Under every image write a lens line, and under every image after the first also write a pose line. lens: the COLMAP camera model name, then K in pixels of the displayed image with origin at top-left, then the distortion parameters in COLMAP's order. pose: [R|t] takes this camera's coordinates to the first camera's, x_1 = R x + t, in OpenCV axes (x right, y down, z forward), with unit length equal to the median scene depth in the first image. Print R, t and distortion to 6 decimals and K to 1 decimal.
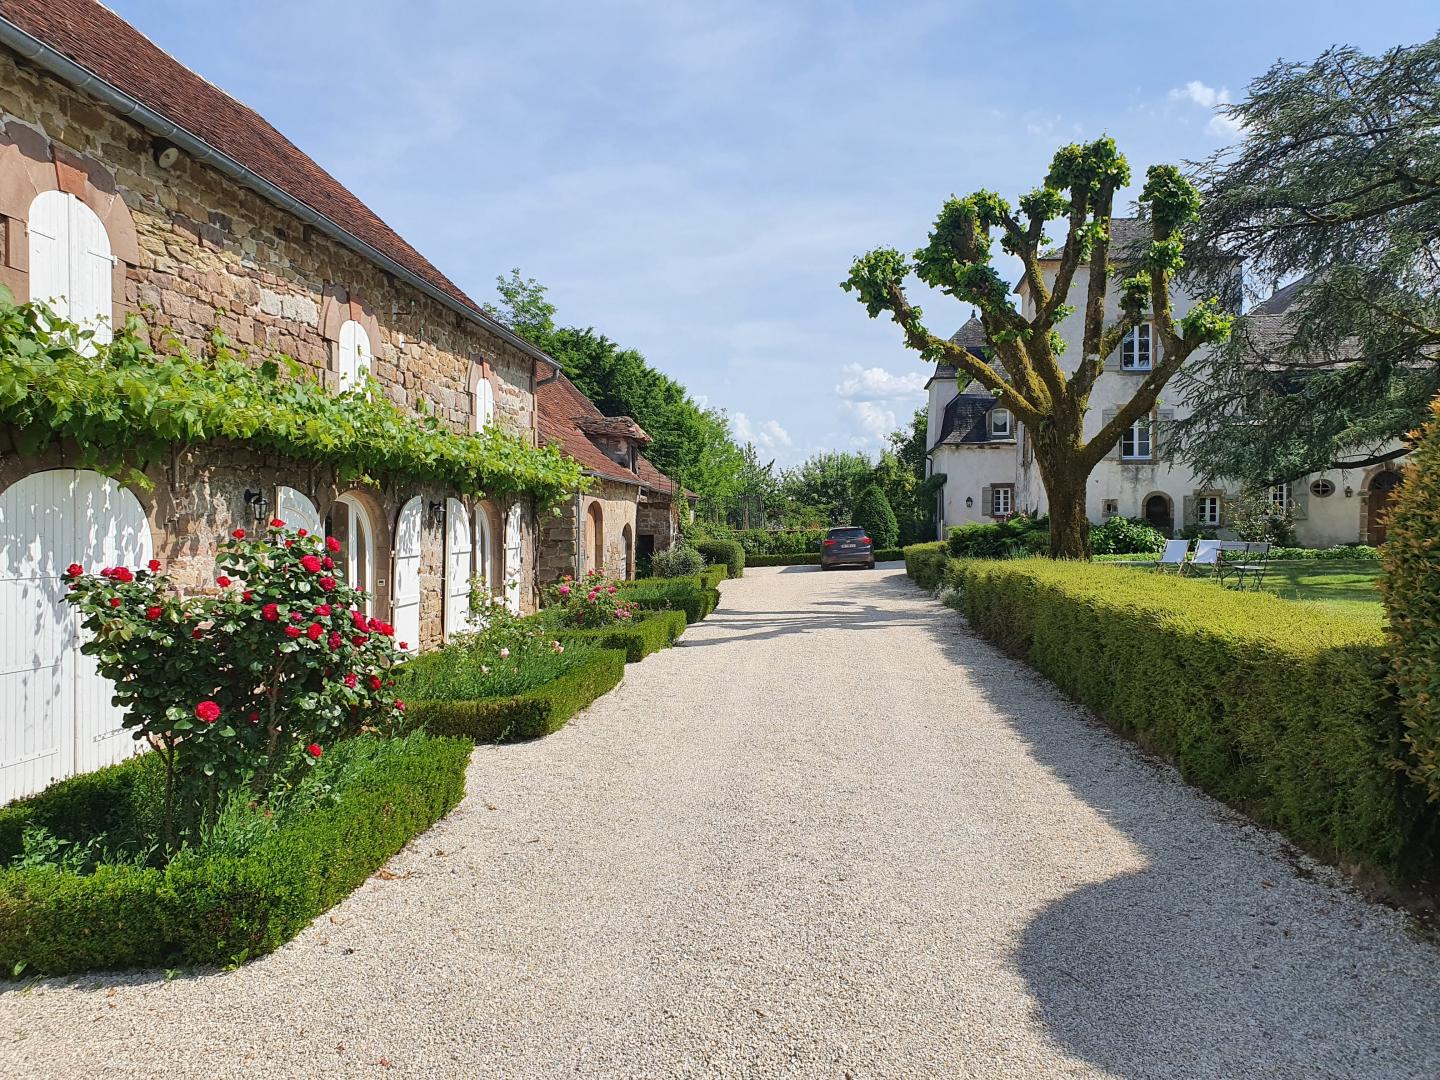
lens RADIAL K [[1146.5, 0, 742.1], [0, 1146.5, 536.5], [0, 0, 1]] dist [0.020551, -0.016542]
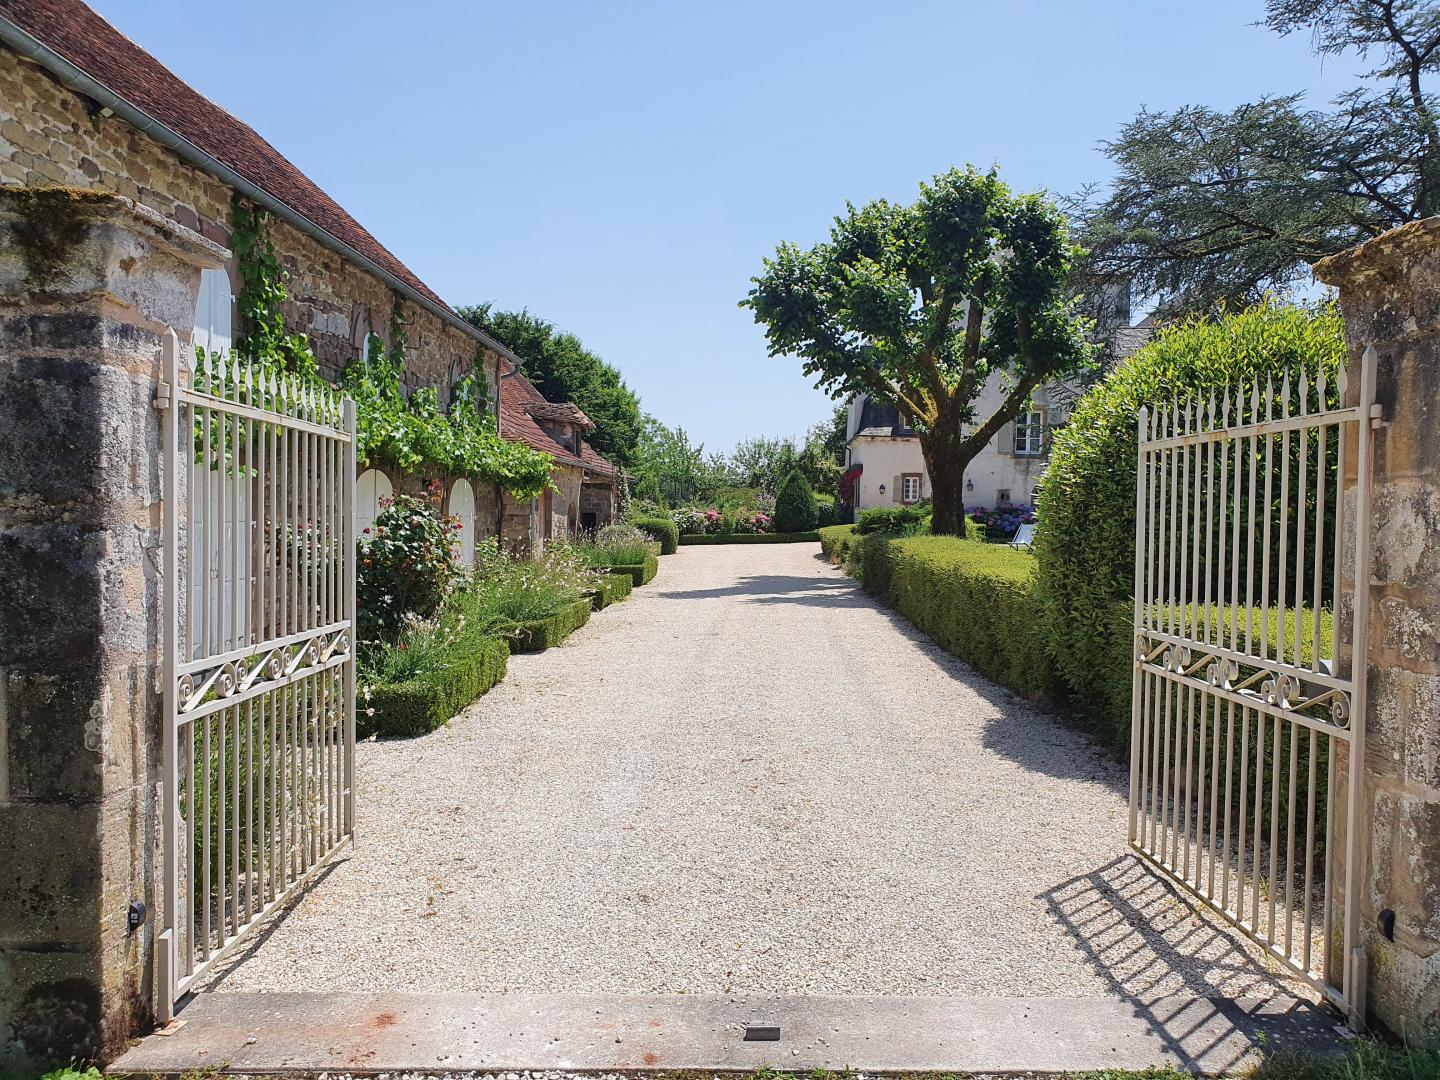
lens RADIAL K [[1149.6, 0, 784.0], [0, 1149.6, 542.5], [0, 0, 1]] dist [0.065988, -0.064663]
pose [[0.995073, 0.016482, 0.097769, -0.010724], [-0.018336, 0.999668, 0.018090, 0.007806], [-0.097439, -0.019794, 0.995045, -0.235115]]
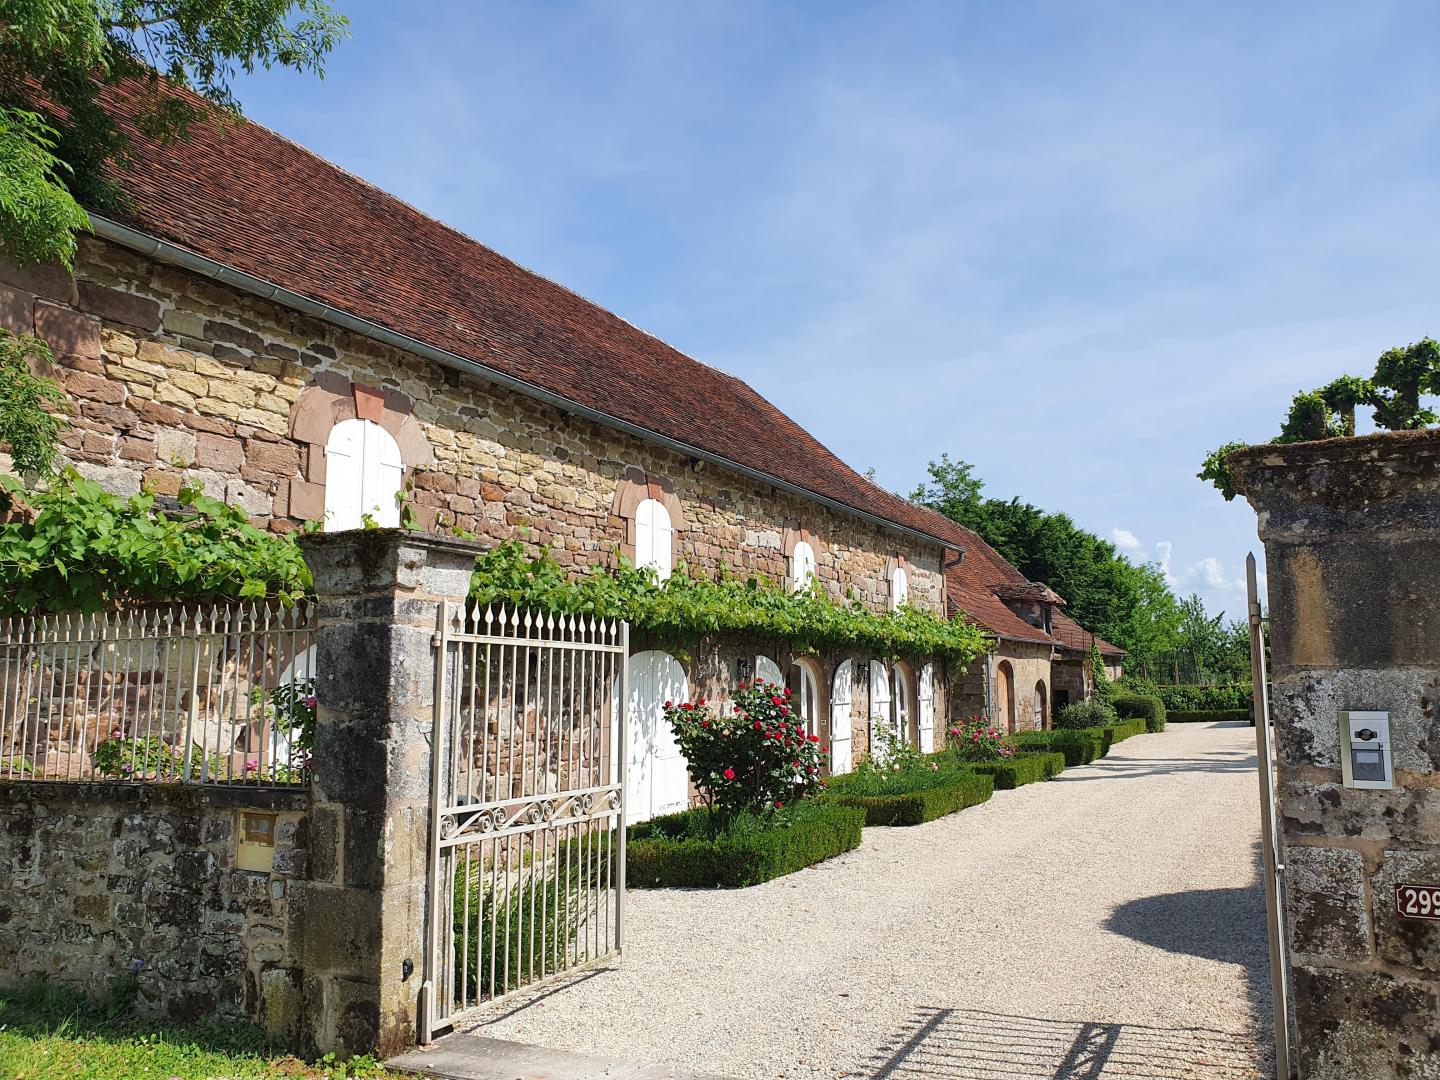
lens RADIAL K [[1146.5, 0, 742.1], [0, 1146.5, 536.5], [0, 0, 1]] dist [0.020551, -0.016542]
pose [[0.925859, -0.047320, -0.374894, 0.110452], [-0.003459, 0.991025, -0.133632, 0.002289], [0.377853, 0.125021, 0.917386, -0.296443]]
